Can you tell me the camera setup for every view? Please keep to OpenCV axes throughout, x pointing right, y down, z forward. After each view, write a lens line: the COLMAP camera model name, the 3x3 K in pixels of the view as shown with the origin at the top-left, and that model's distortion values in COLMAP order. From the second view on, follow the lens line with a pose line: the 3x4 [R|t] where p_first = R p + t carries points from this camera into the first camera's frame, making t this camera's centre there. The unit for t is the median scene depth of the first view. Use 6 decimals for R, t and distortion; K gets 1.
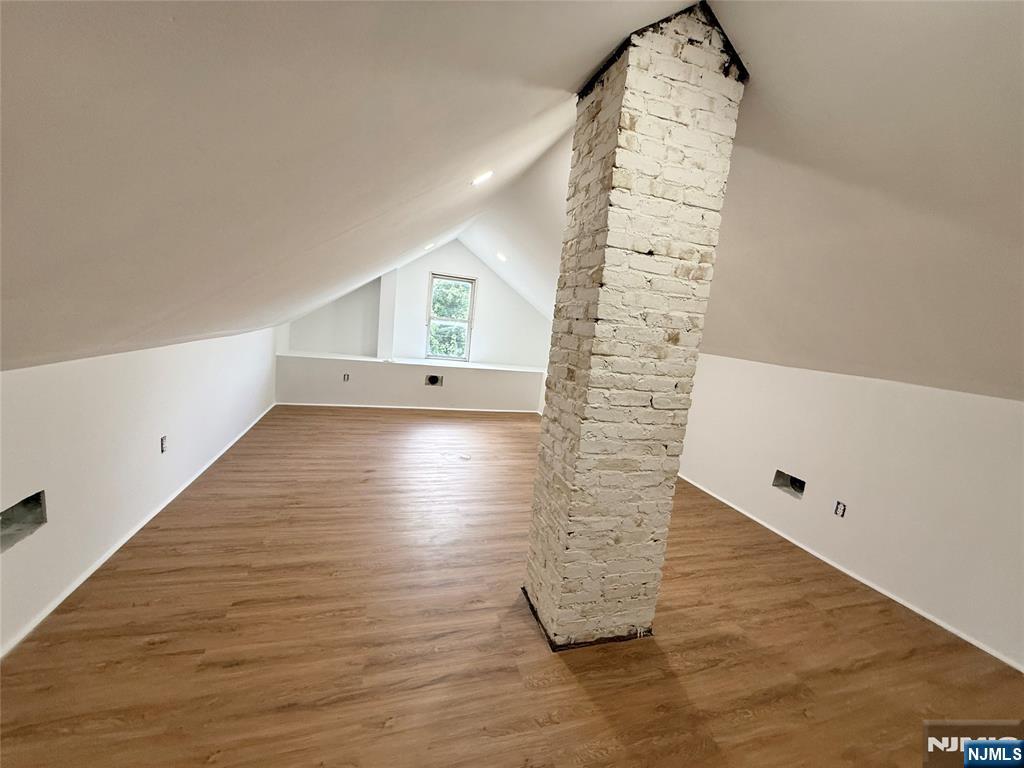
lens RADIAL K [[406.8, 0, 510.8], [0, 406.8, 382.2], [0, 0, 1]] dist [0.000342, -0.000169]
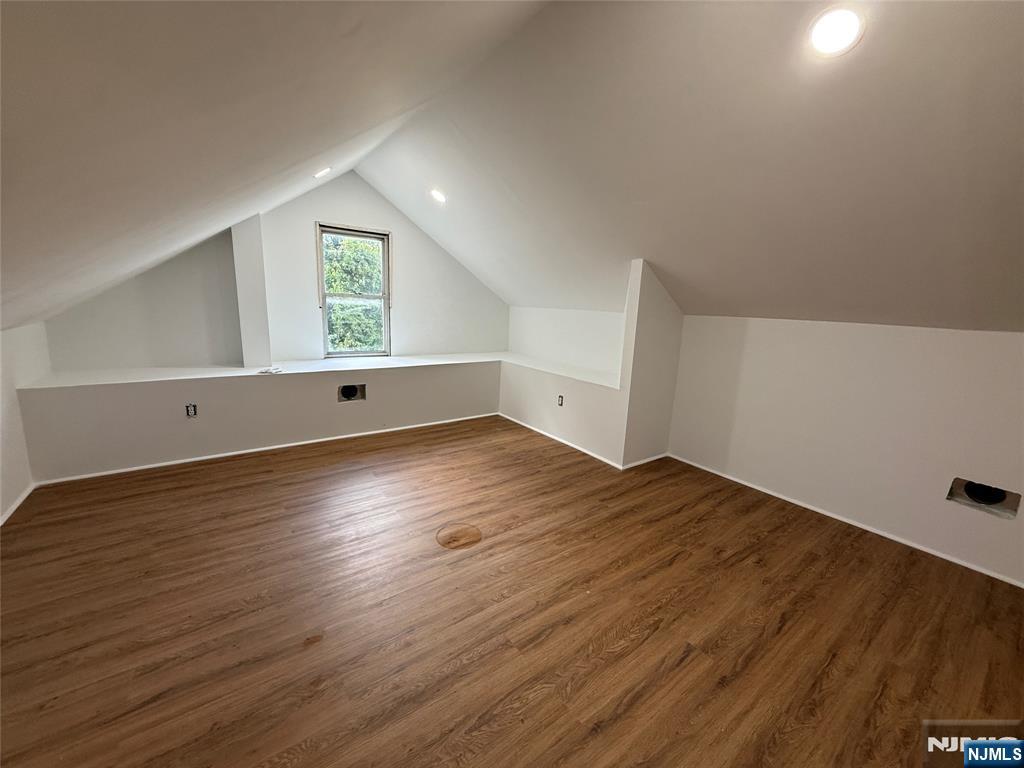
lens RADIAL K [[406.8, 0, 510.8], [0, 406.8, 382.2], [0, 0, 1]] dist [0.000342, -0.000169]
pose [[0.944733, -0.124321, 0.303354, -0.161872], [0.104452, 0.991231, 0.080935, -0.052423], [-0.310756, -0.044776, 0.949434, 0.349760]]
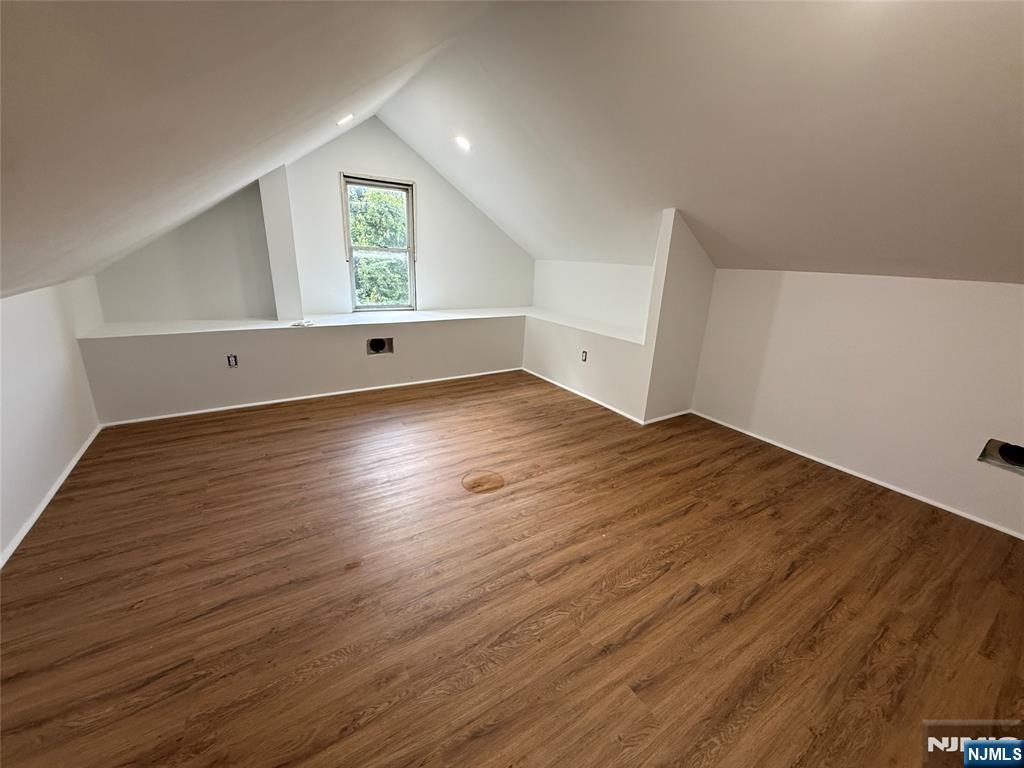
lens RADIAL K [[407.4, 0, 510.4], [0, 407.4, 381.3], [0, 0, 1]] dist [-0.000830, 0.000204]
pose [[0.962639, -0.140259, 0.231634, -0.163514], [0.099834, 0.978972, 0.177895, -0.050133], [-0.251714, -0.148123, 0.956399, 0.340642]]
